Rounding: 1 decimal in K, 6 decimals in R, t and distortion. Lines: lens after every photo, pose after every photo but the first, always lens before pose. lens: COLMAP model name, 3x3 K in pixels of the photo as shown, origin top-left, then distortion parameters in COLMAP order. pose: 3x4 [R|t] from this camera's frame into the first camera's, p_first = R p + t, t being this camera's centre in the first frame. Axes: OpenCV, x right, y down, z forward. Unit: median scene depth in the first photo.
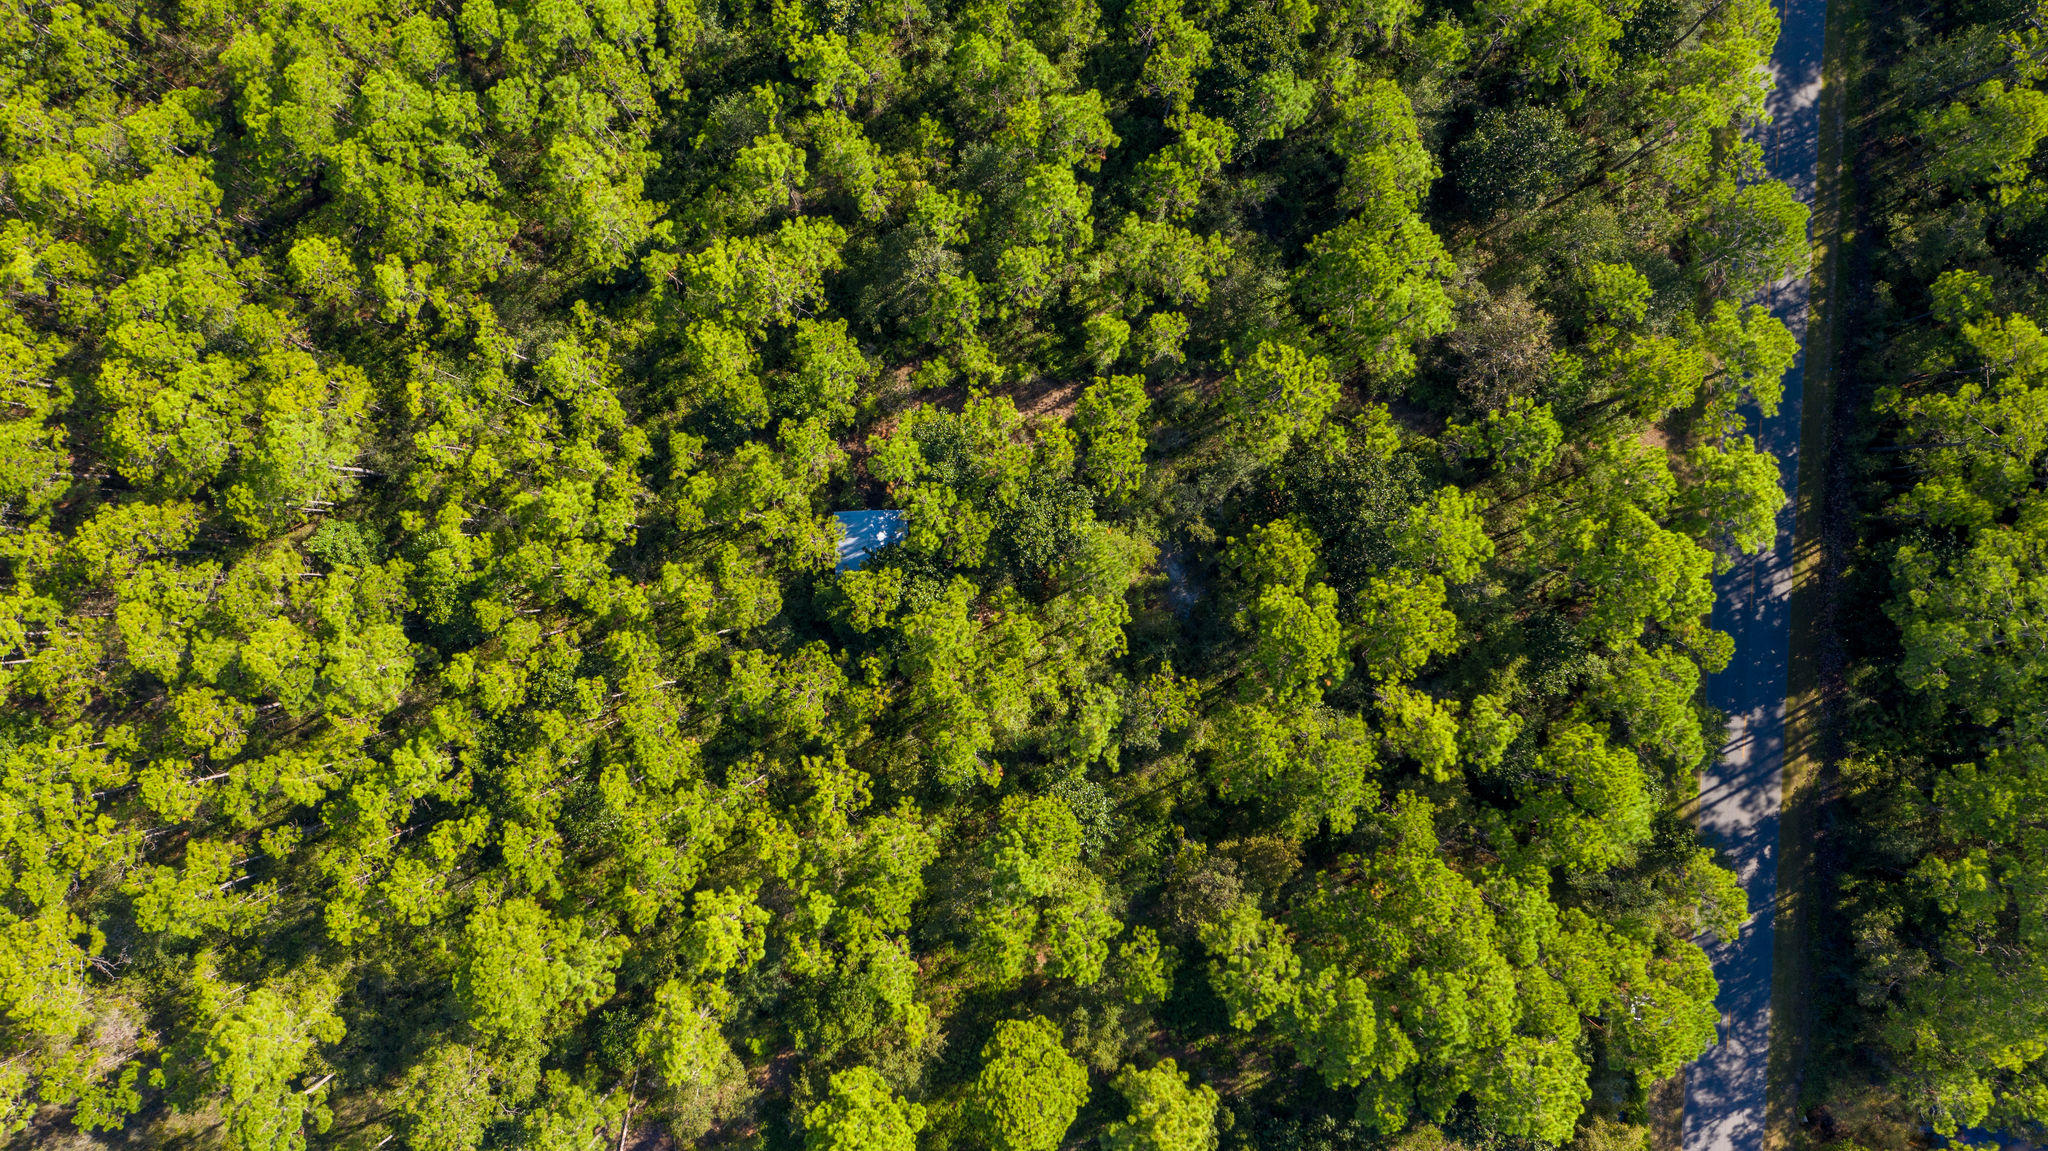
lens RADIAL K [[1649.6, 0, 1023.0], [0, 1649.6, 575.6], [0, 0, 1]] dist [-0.024327, 0.004897]
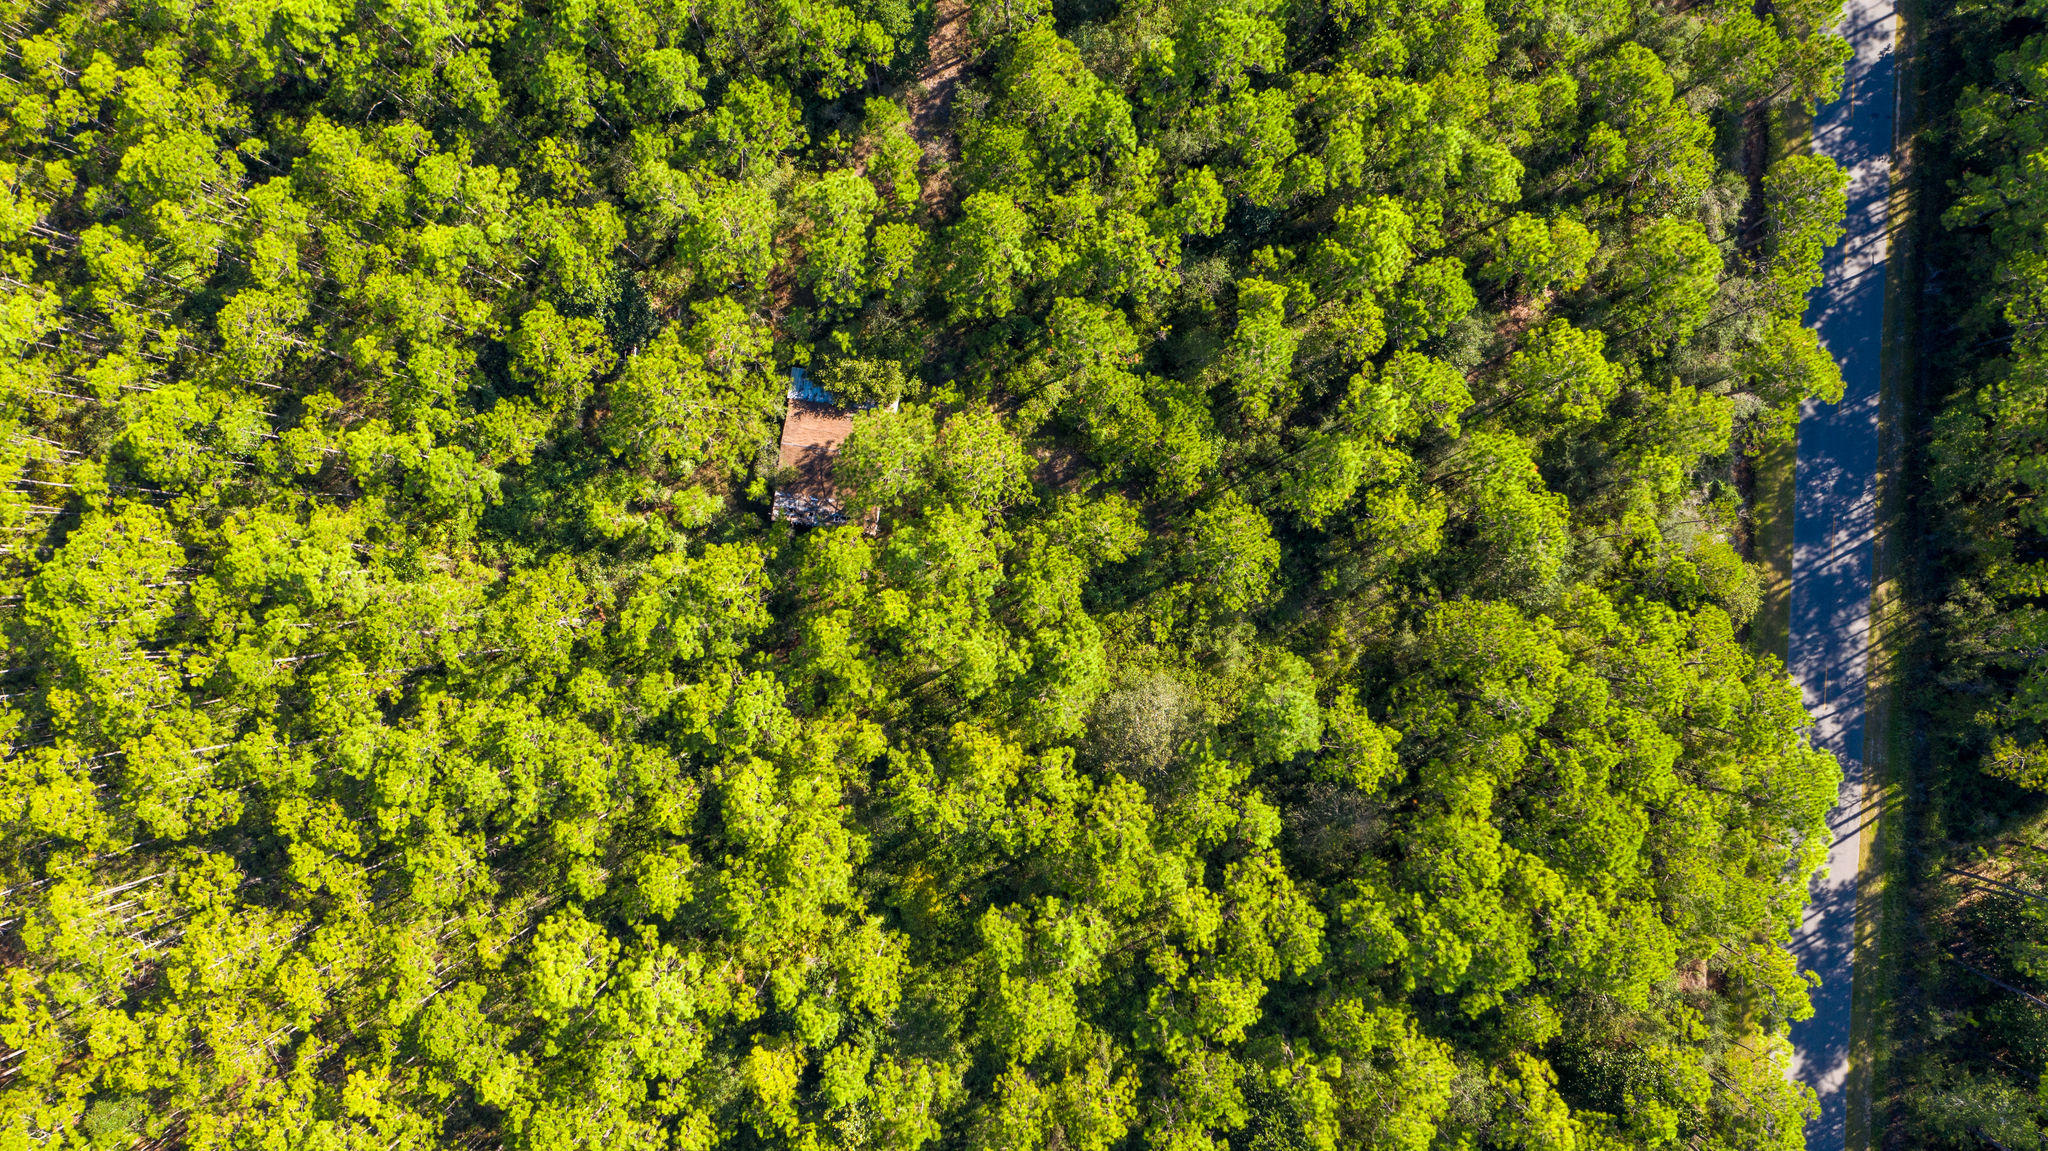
lens RADIAL K [[1649.6, 0, 1025.5], [0, 1649.6, 575.9], [0, 0, 1]] dist [-0.024327, 0.004897]
pose [[0.999665, -0.025604, -0.003671, 0.003832], [0.025605, 0.999672, 0.000148, -0.682239], [0.003666, -0.000242, 0.999993, 0.013097]]
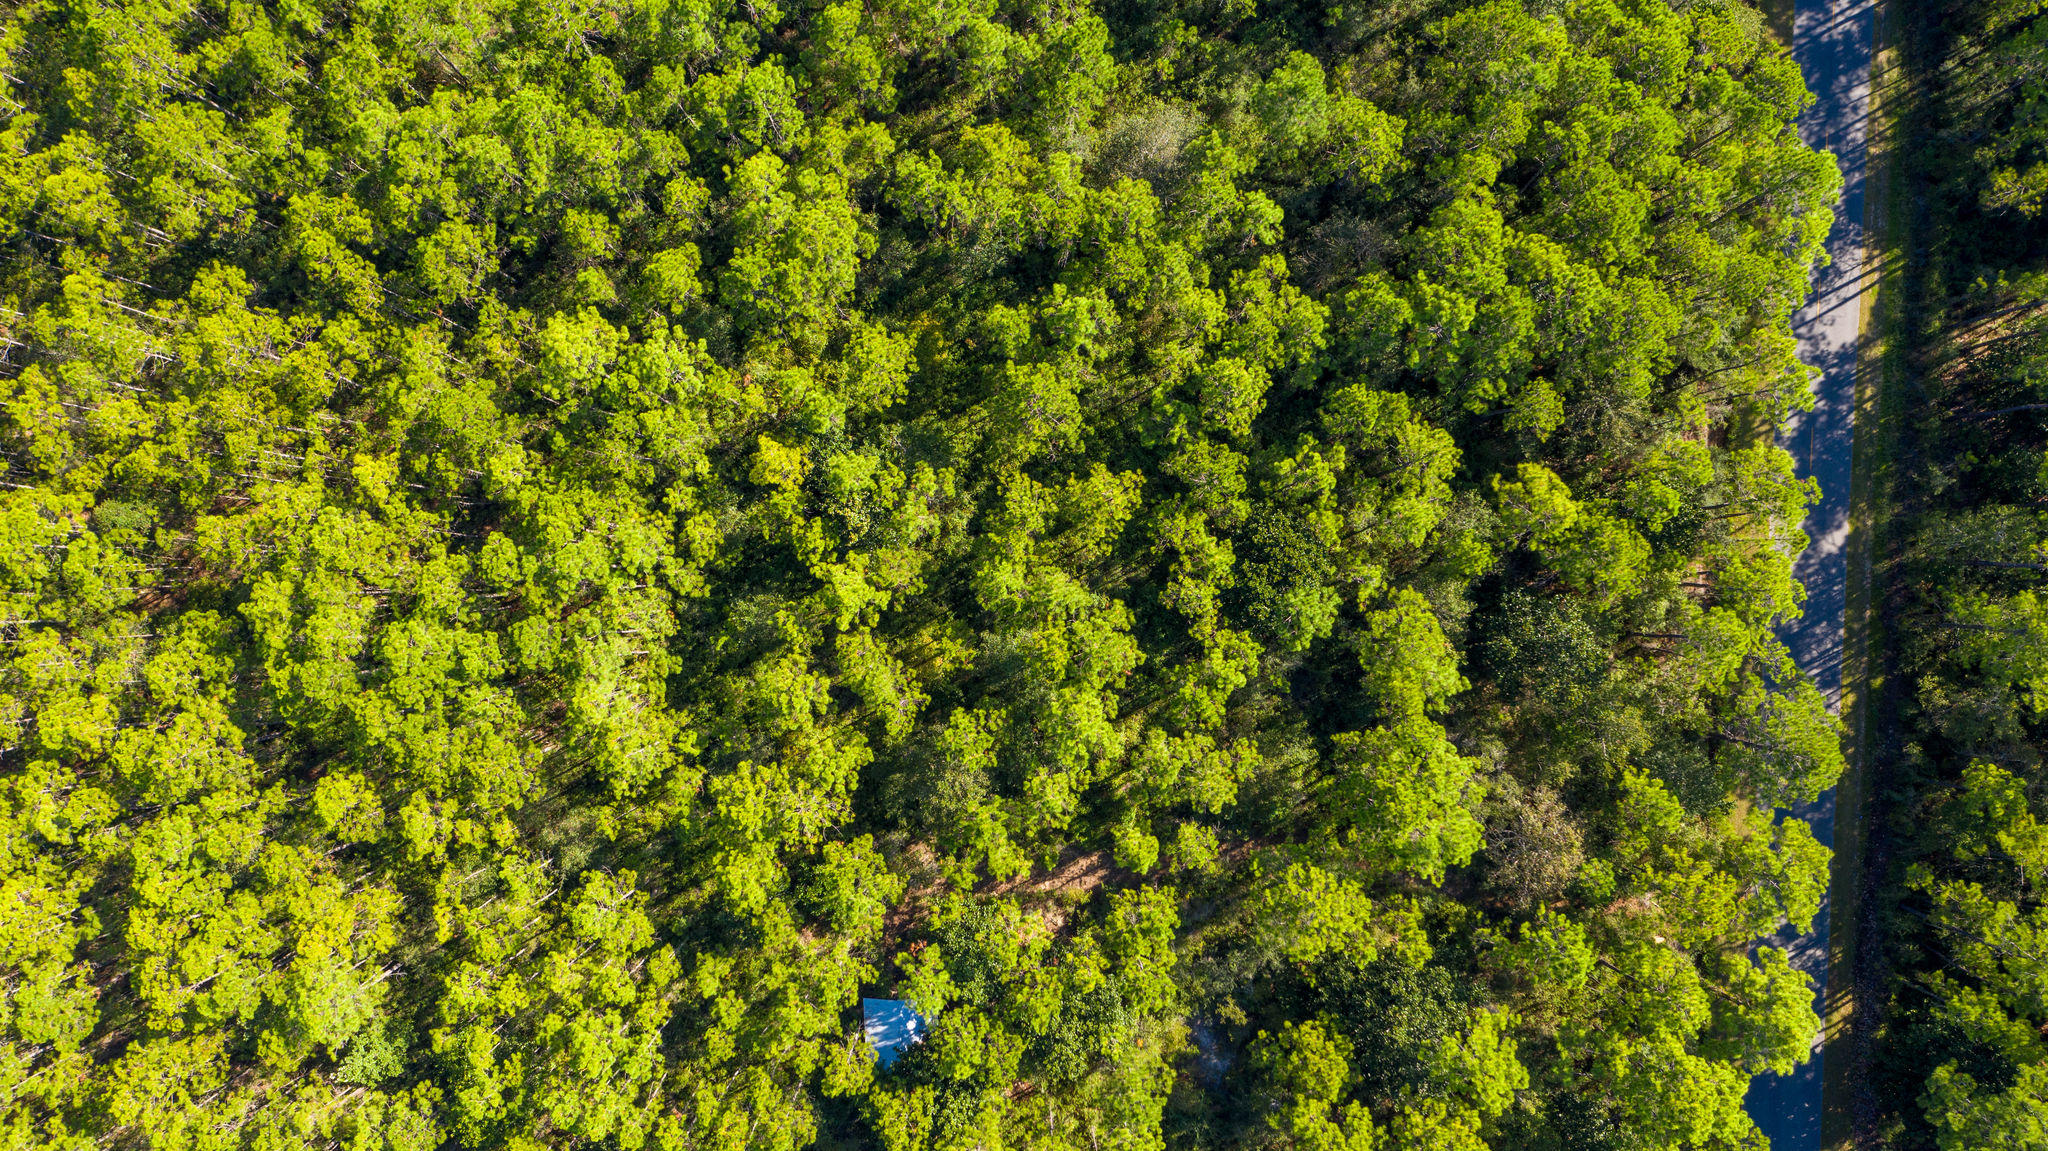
lens RADIAL K [[1649.6, 0, 1023.7], [0, 1649.6, 574.0], [0, 0, 1]] dist [-0.024327, 0.004897]
pose [[0.999813, -0.019049, -0.003437, -0.009898], [0.019059, 0.999814, 0.002997, -0.319713], [0.003379, -0.003062, 0.999990, 0.005199]]
